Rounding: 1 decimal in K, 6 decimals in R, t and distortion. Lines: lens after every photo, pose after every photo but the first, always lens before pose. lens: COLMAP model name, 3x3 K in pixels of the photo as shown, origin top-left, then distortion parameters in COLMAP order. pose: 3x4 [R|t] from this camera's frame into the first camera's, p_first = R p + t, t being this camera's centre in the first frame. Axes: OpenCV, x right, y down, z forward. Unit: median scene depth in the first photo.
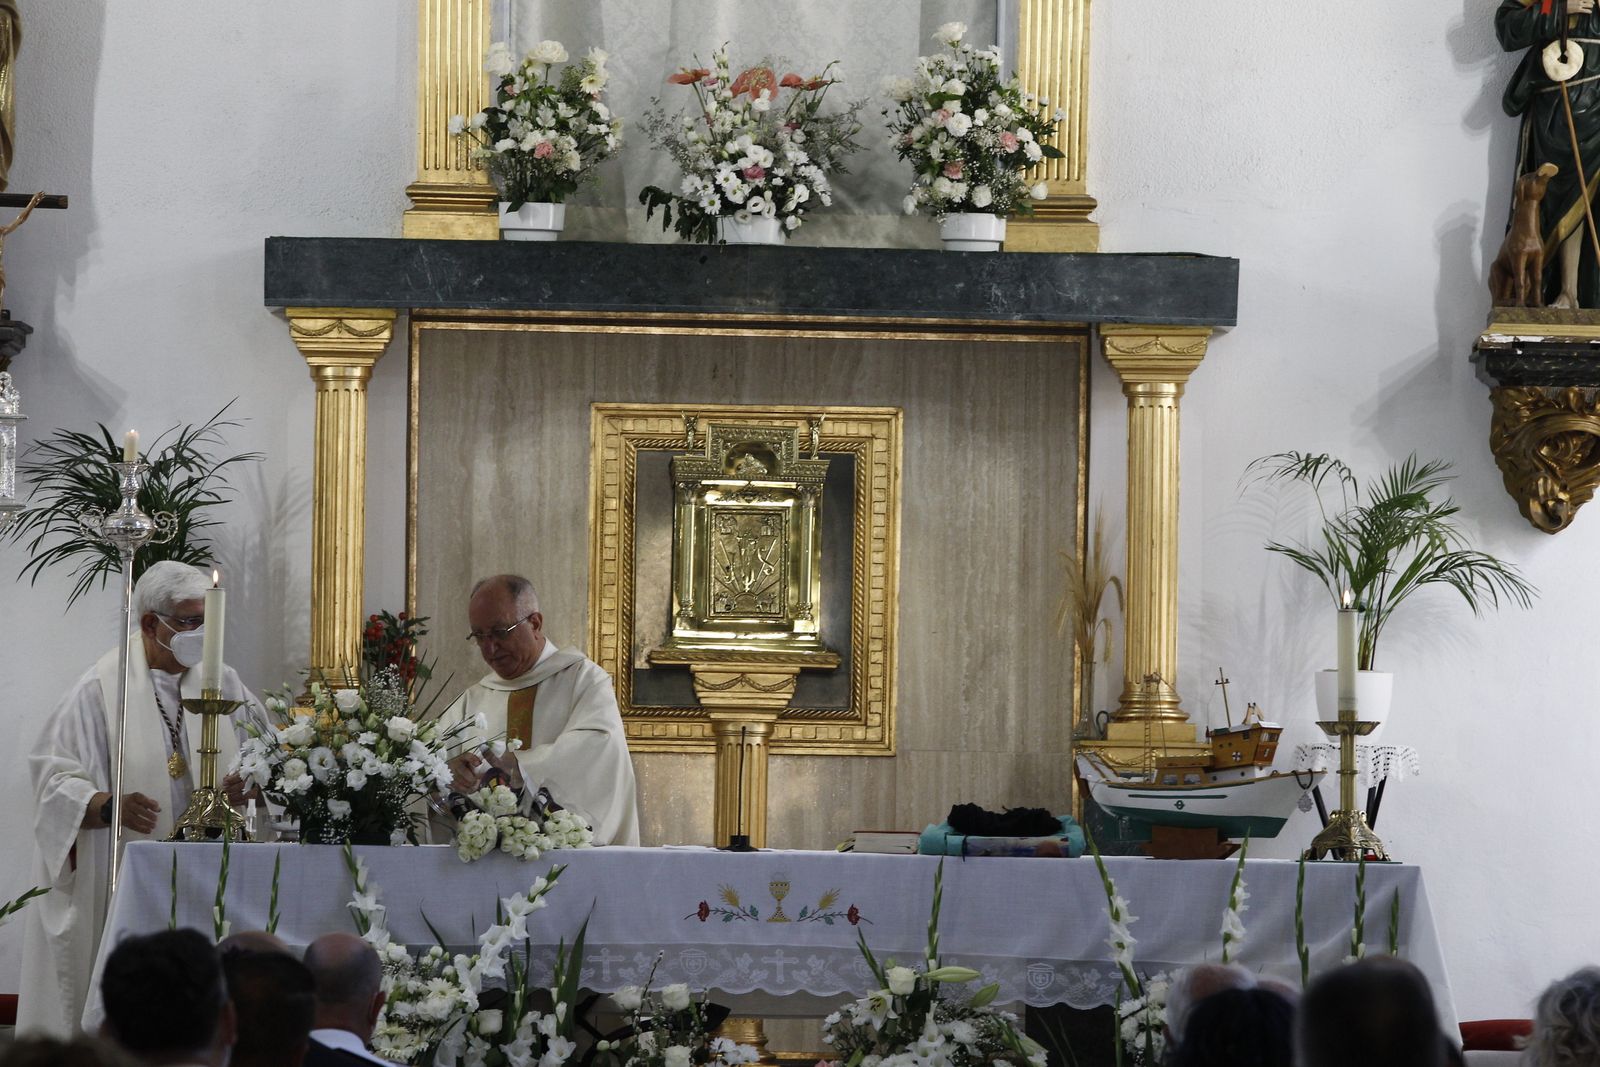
lens RADIAL K [[10446.1, 0, 811.3], [0, 10446.1, 531.3], [0, 0, 1]] dist [1.754751, 0.000000]
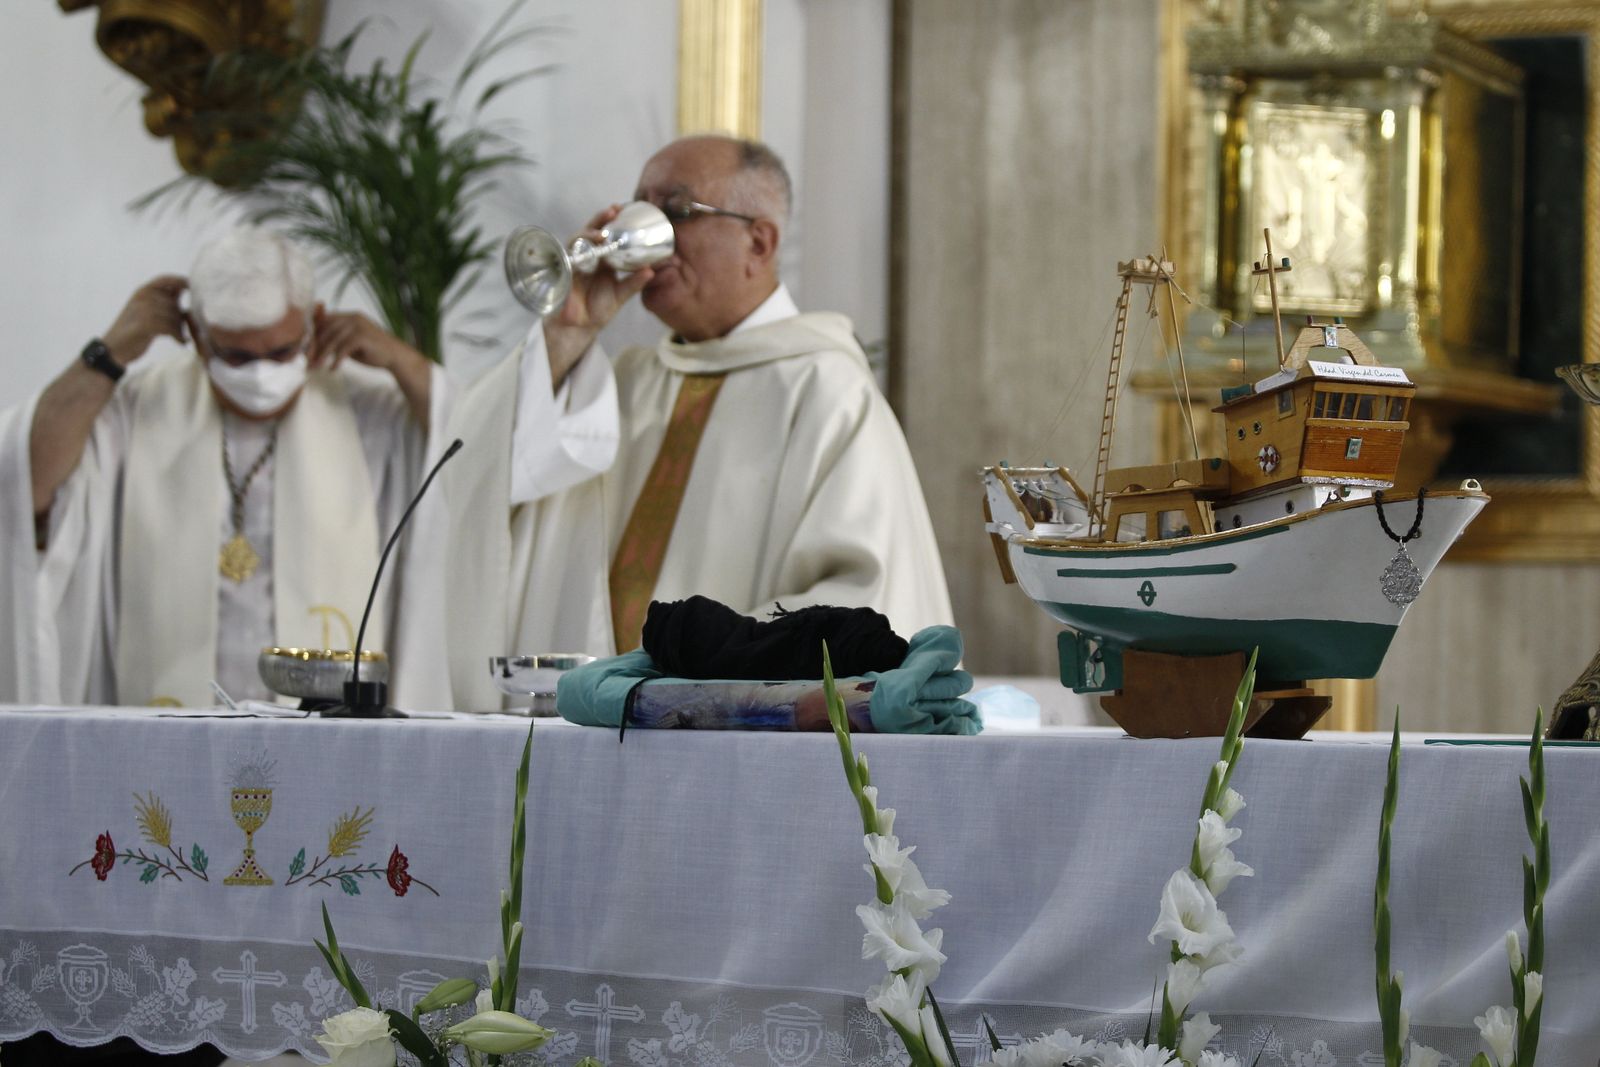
lens RADIAL K [[4824.9, 0, 854.9], [0, 4824.9, 669.2], [0, 0, 1]] dist [-0.180910, 0.000000]
pose [[0.862411, -0.003740, -0.506195, 0.103361], [0.010791, 0.999881, 0.010997, 0.024382], [0.506093, -0.014947, 0.862349, 0.768583]]
